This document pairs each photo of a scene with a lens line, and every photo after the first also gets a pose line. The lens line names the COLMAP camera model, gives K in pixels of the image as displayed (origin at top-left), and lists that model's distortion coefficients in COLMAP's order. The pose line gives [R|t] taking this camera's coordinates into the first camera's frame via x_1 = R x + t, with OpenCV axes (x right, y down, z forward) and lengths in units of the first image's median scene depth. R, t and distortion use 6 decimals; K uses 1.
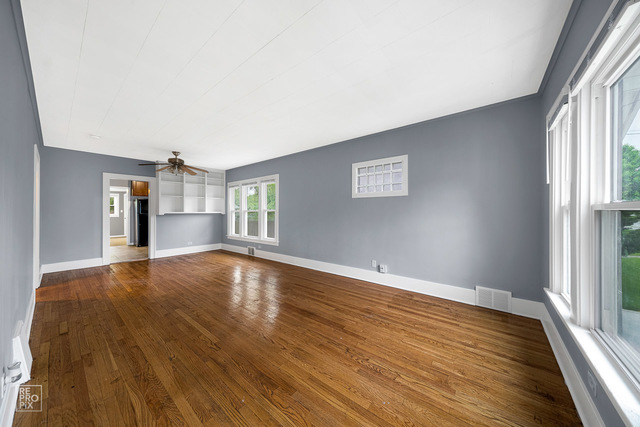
lens RADIAL K [[218.3, 0, 319.5], [0, 218.3, 212.5], [0, 0, 1]] dist [-0.002568, -0.000257]
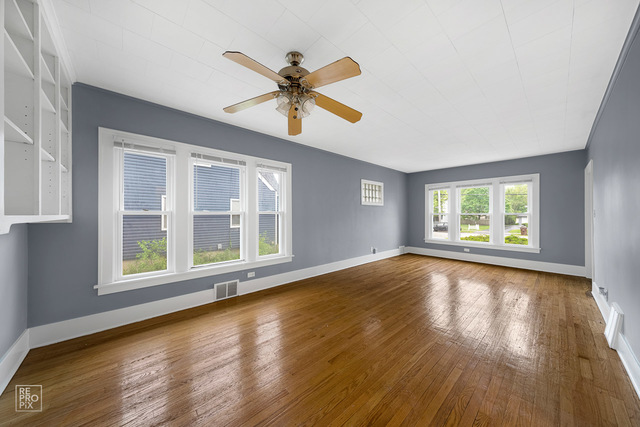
lens RADIAL K [[218.3, 0, 320.4], [0, 218.3, 214.0], [0, 0, 1]] dist [-0.002568, -0.000257]
pose [[0.132516, 0.002016, 0.991179, -0.833025], [0.003562, 0.999991, -0.002510, -0.003791], [-0.991174, 0.003864, 0.132507, 0.737309]]
